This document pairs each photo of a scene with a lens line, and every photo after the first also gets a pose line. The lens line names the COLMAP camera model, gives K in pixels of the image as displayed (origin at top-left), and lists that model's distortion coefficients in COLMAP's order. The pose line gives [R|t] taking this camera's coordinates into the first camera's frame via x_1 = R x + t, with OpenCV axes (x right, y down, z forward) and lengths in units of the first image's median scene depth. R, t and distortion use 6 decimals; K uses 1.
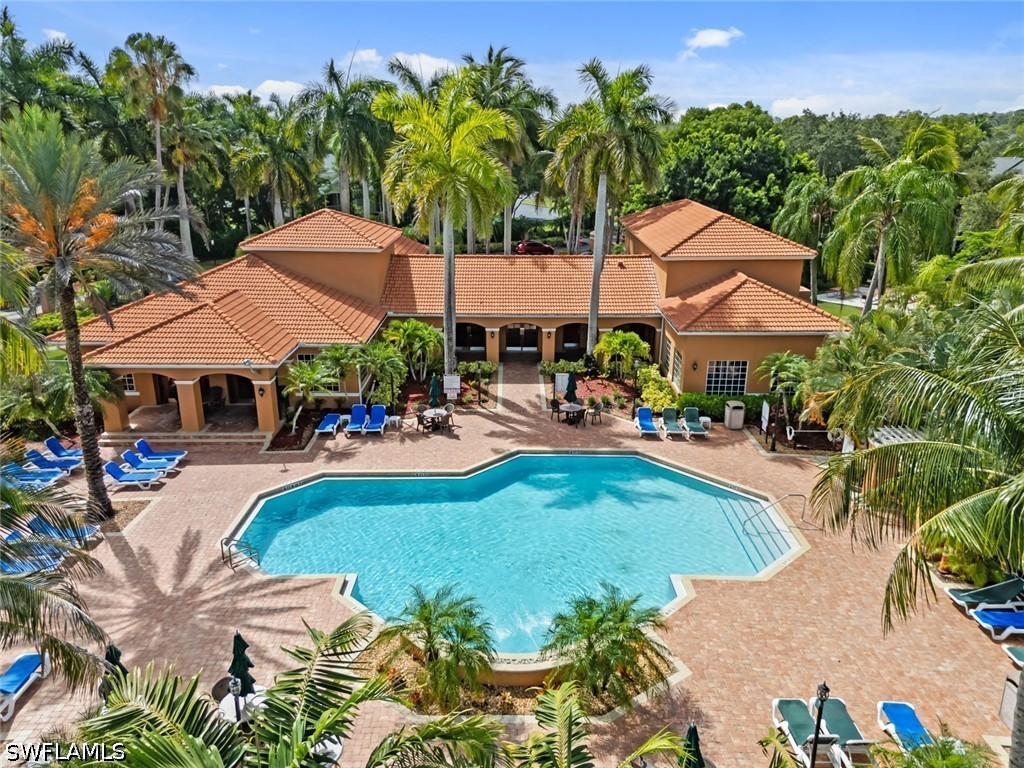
lens RADIAL K [[732.0, 0, 512.0], [0, 732.0, 384.0], [0, 0, 1]] dist [0.000485, 0.000054]
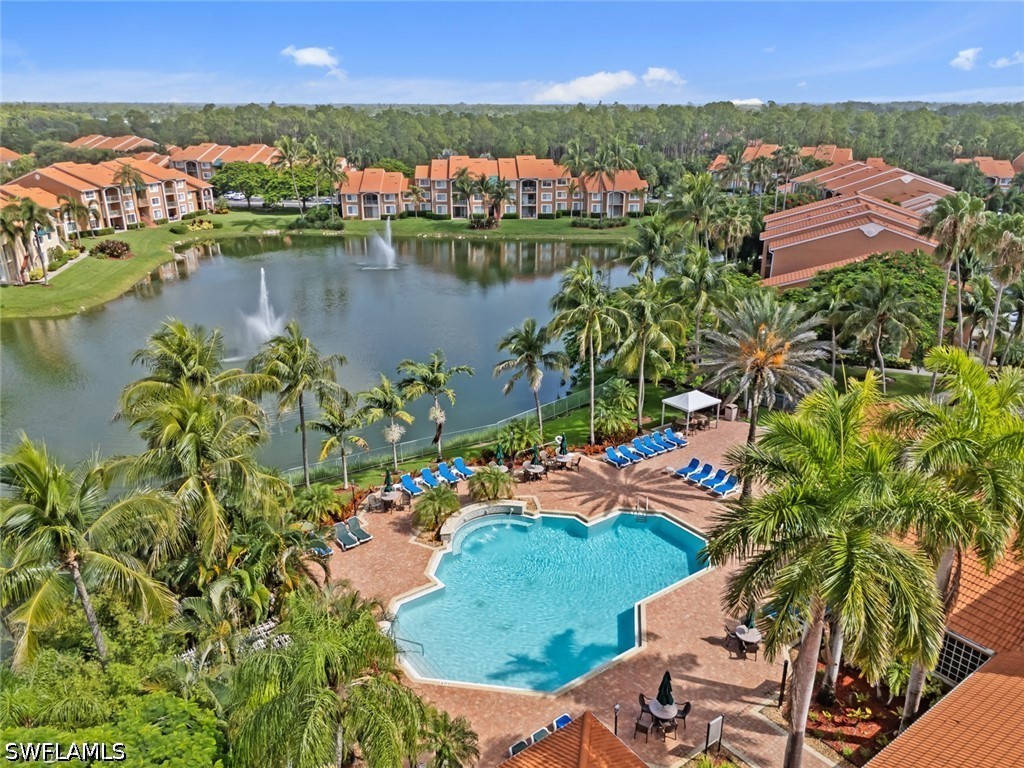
lens RADIAL K [[732.0, 0, 512.0], [0, 732.0, 384.0], [0, 0, 1]] dist [0.000485, 0.000054]
pose [[-0.811992, 0.195819, -0.549840, 0.620687], [-0.178061, 0.814026, 0.552862, -0.714223], [0.555845, 0.546824, -0.626115, 1.273594]]
